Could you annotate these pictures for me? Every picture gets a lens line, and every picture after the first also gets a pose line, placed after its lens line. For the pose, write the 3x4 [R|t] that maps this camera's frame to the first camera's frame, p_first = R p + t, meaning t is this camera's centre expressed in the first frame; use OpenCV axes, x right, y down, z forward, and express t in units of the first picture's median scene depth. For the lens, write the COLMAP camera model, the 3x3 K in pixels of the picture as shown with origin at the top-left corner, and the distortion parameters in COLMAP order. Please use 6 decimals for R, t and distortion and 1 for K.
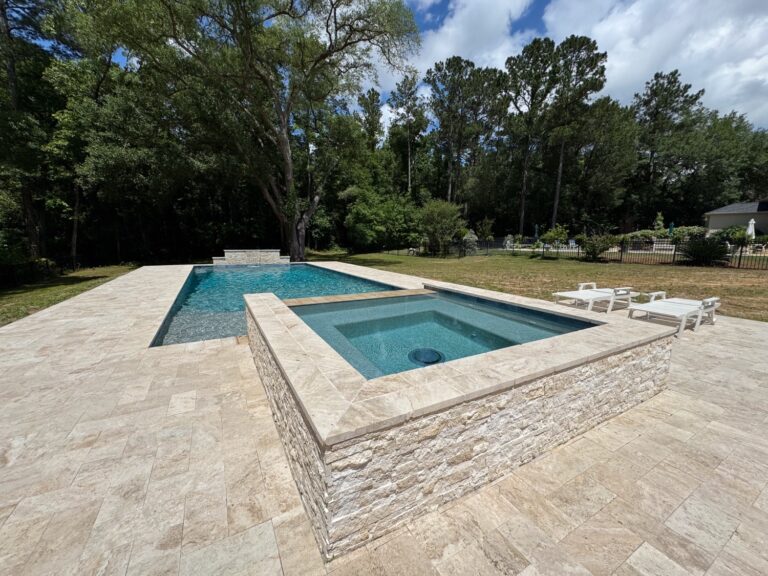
lens RADIAL K [[306.1, 0, 385.1], [0, 306.1, 287.4], [0, 0, 1]] dist [0.000036, -0.000015]
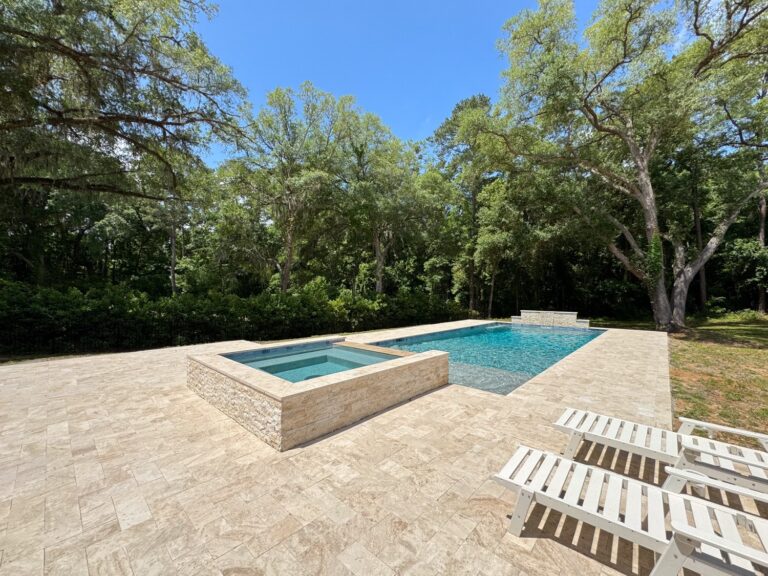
lens RADIAL K [[306.1, 0, 382.1], [0, 306.1, 291.6], [0, 0, 1]] dist [0.000036, -0.000015]
pose [[0.308042, -0.017664, -0.951209, 0.183980], [-0.143549, 0.987518, -0.064826, -0.020743], [0.940481, 0.156514, 0.301661, 0.079575]]
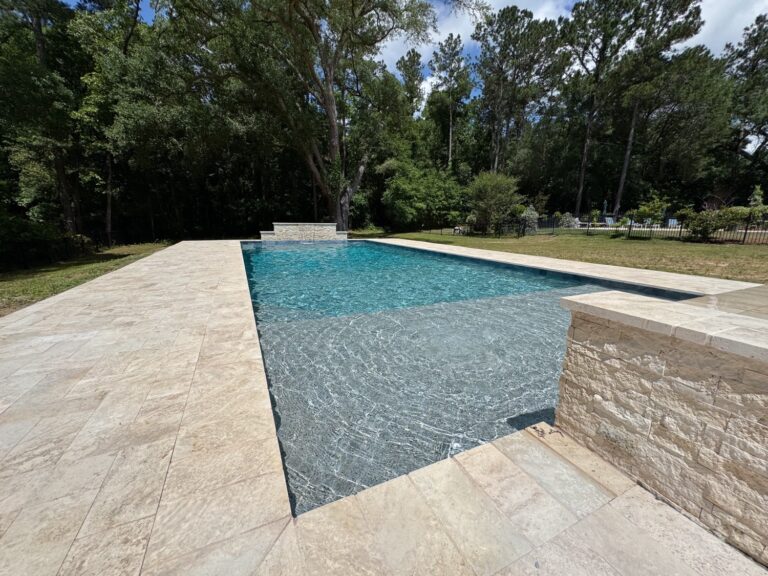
lens RADIAL K [[306.1, 0, 385.3], [0, 306.1, 286.7], [0, 0, 1]] dist [0.000036, -0.000015]
pose [[0.997523, 0.018474, -0.067868, -0.077310], [-0.014570, 0.998235, 0.057572, -0.000444], [0.068812, -0.056441, 0.996032, 0.086723]]
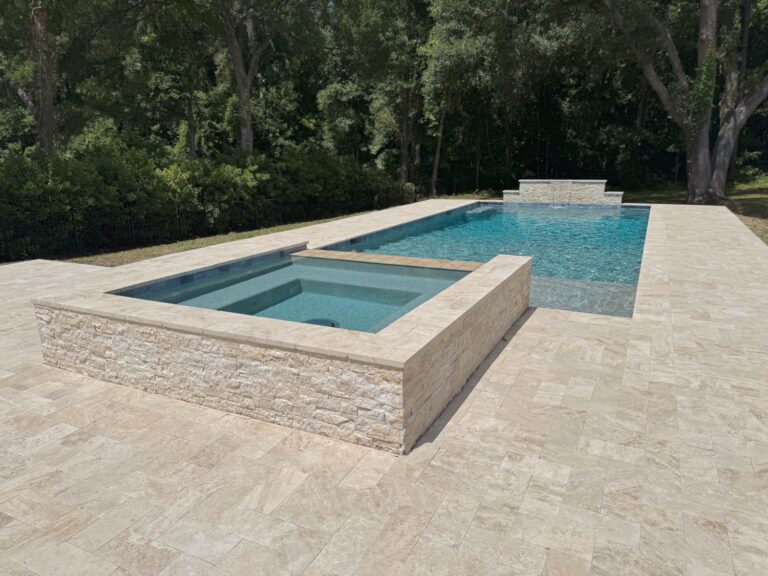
lens RADIAL K [[541.5, 0, 383.1], [0, 541.5, 295.0], [0, 0, 1]] dist [0.040510, -0.043231]
pose [[0.565539, 0.191681, -0.802137, 0.148842], [-0.108208, 0.981454, 0.158240, -0.014021], [0.817592, -0.002694, 0.575792, 0.028731]]
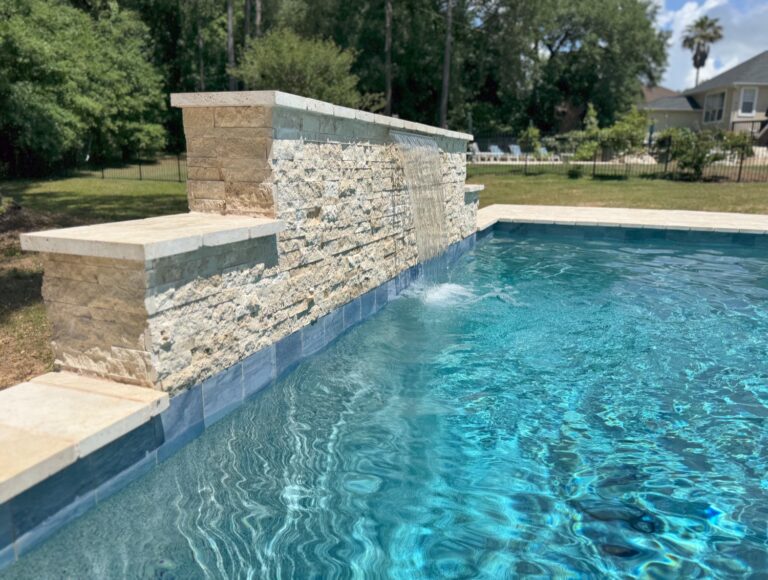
lens RADIAL K [[538.1, 0, 383.7], [0, 538.1, 291.1], [0, 0, 1]] dist [-0.008429, -0.002878]
pose [[0.742500, -0.161169, 0.650168, -0.269248], [0.095399, 0.986172, 0.135515, -0.052415], [-0.663018, -0.038594, 0.747608, 0.466007]]
